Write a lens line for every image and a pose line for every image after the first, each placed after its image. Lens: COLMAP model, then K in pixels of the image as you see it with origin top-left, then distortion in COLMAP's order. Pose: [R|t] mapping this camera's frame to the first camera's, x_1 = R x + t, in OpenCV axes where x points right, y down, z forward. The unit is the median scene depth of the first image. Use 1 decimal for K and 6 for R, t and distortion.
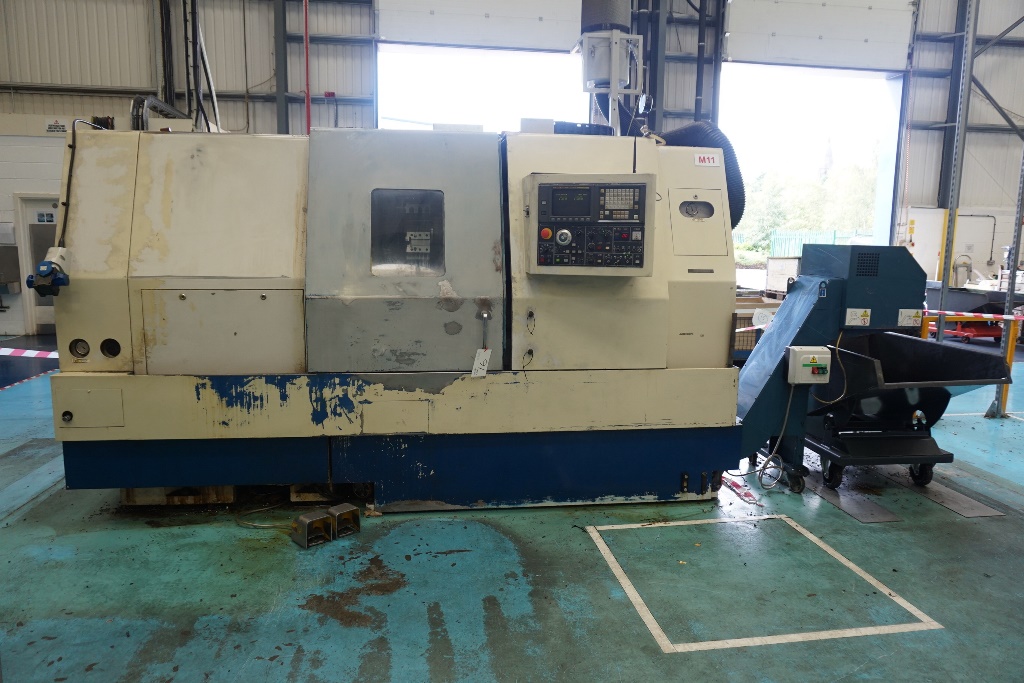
lens RADIAL K [[689.1, 0, 509.9], [0, 689.1, 343.9], [0, 0, 1]] dist [-0.045359, 0.031090]
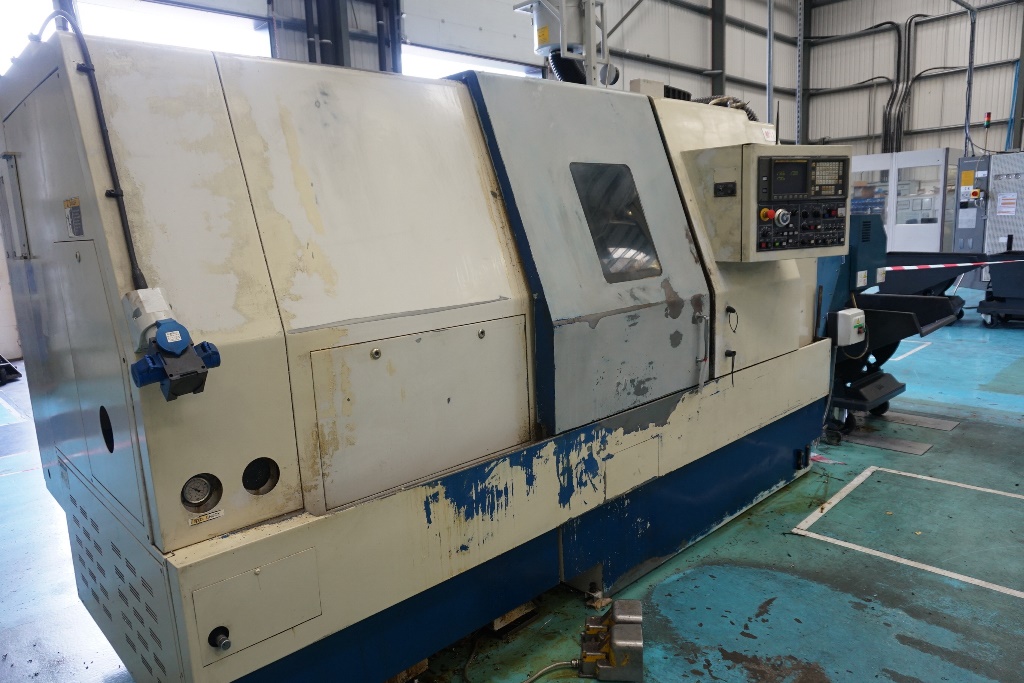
lens RADIAL K [[689.1, 0, 503.4], [0, 689.1, 344.6], [0, 0, 1]] dist [-0.045359, 0.031090]
pose [[0.811033, -0.150835, 0.565220, -0.695067], [0.142348, 0.988032, 0.059412, -0.092471], [-0.567417, 0.032273, 0.822798, 0.463362]]
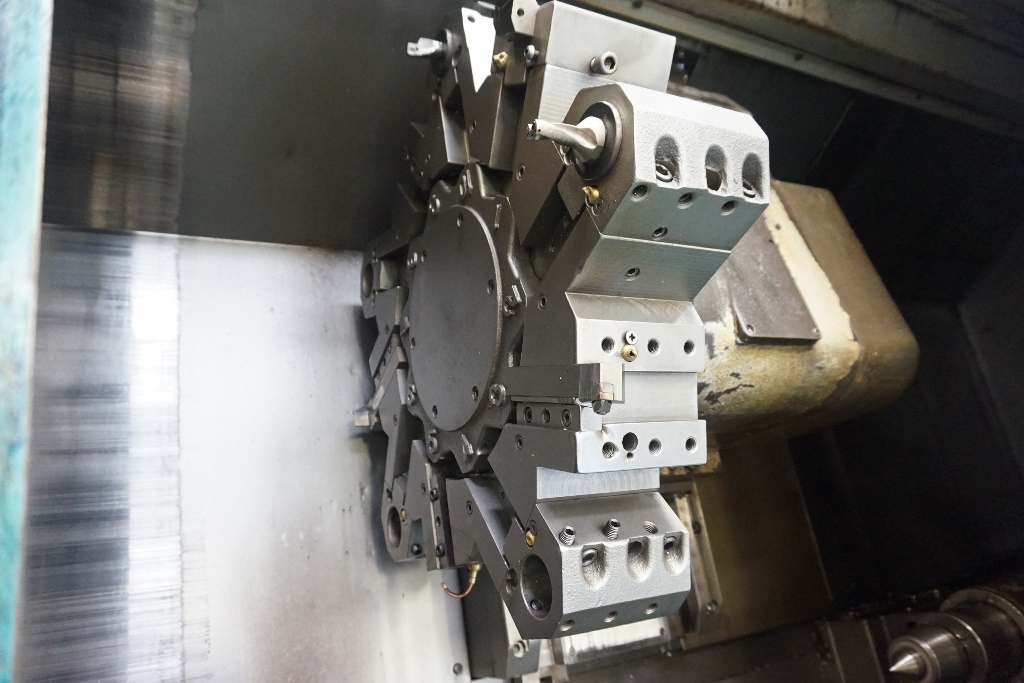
lens RADIAL K [[689.1, 0, 510.3], [0, 689.1, 342.0], [0, 0, 1]] dist [-0.045359, 0.031090]
pose [[0.893623, 0.017950, 0.448459, -0.245564], [-0.019528, 0.999809, -0.001108, -0.172051], [-0.448394, -0.007768, 0.893803, 0.963305]]
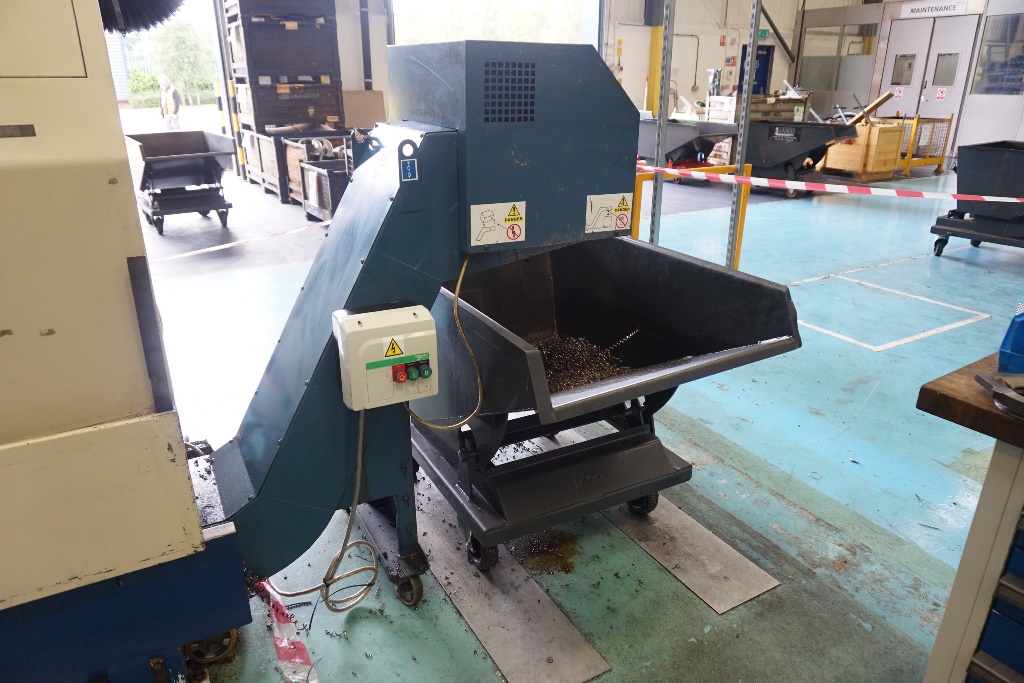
lens RADIAL K [[689.1, 0, 515.4], [0, 689.1, 345.7], [0, 0, 1]] dist [-0.045359, 0.031090]
pose [[0.926803, -0.149706, 0.344420, 0.406025], [0.067398, 0.968525, 0.239619, -0.075100], [-0.369452, -0.198866, 0.907721, 0.667567]]
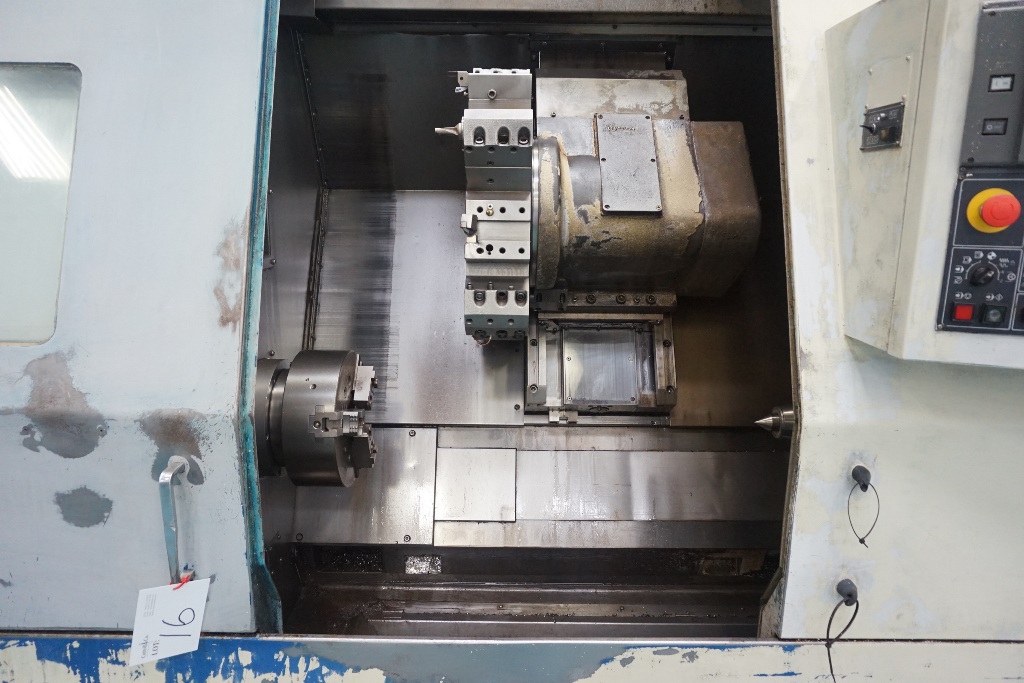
lens RADIAL K [[689.1, 0, 511.4], [0, 689.1, 347.3], [0, 0, 1]] dist [-0.045359, 0.031090]
pose [[0.991995, 0.023933, -0.123986, -0.087001], [-0.016715, 0.998122, 0.058936, -0.116457], [0.125164, -0.056392, 0.990532, 0.696095]]
